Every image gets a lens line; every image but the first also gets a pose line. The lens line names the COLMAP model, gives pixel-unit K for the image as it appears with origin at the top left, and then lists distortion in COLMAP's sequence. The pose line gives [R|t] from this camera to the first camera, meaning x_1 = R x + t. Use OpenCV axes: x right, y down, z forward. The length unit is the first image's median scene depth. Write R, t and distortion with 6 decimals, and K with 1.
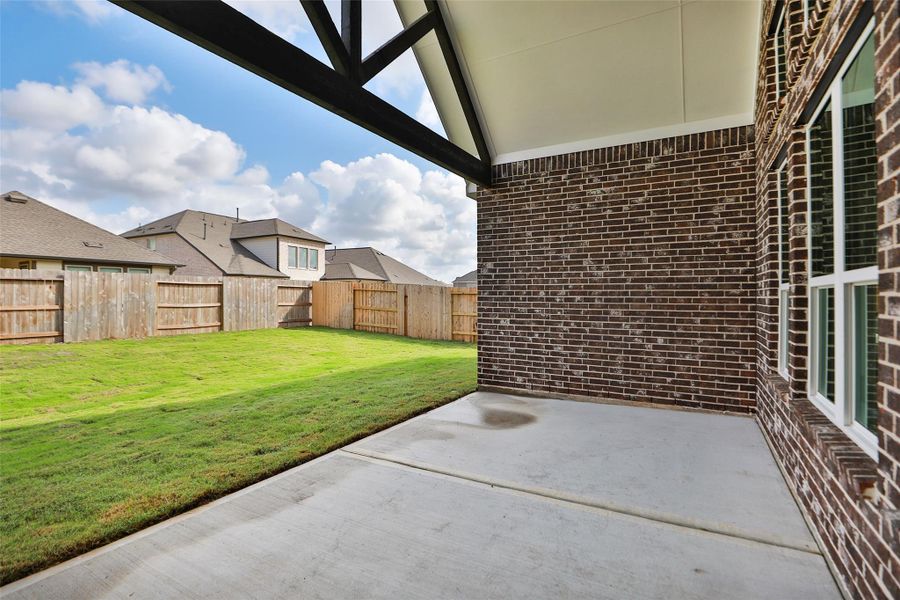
lens RADIAL K [[441.2, 0, 449.1], [0, 441.2, 298.6], [0, 0, 1]] dist [-0.004331, -0.000559]
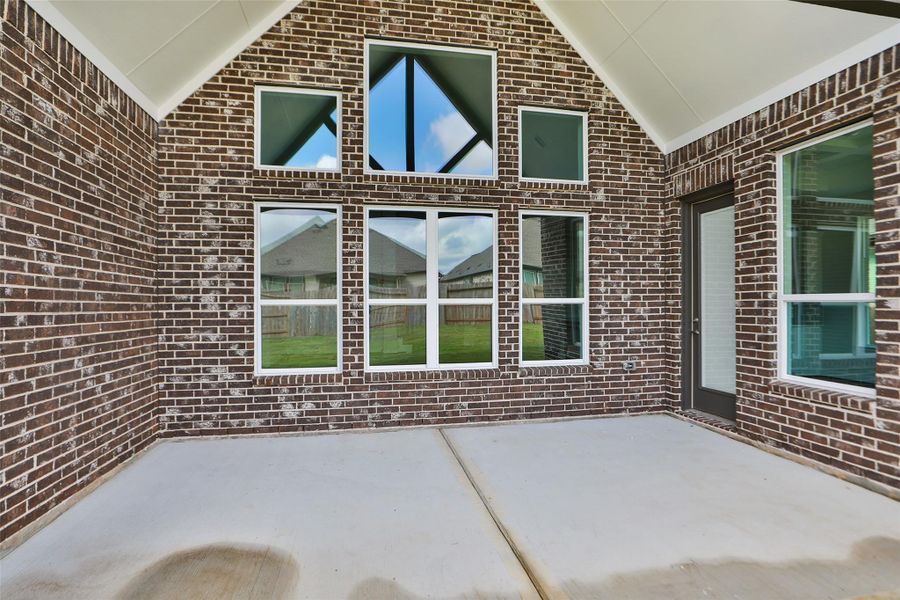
lens RADIAL K [[441.2, 0, 449.1], [0, 441.2, 298.6], [0, 0, 1]] dist [-0.004331, -0.000559]
pose [[-0.653060, 0.014729, 0.757163, -0.353824], [0.004651, 0.999870, -0.015439, -0.011449], [-0.757292, -0.006561, -0.653043, 0.988974]]
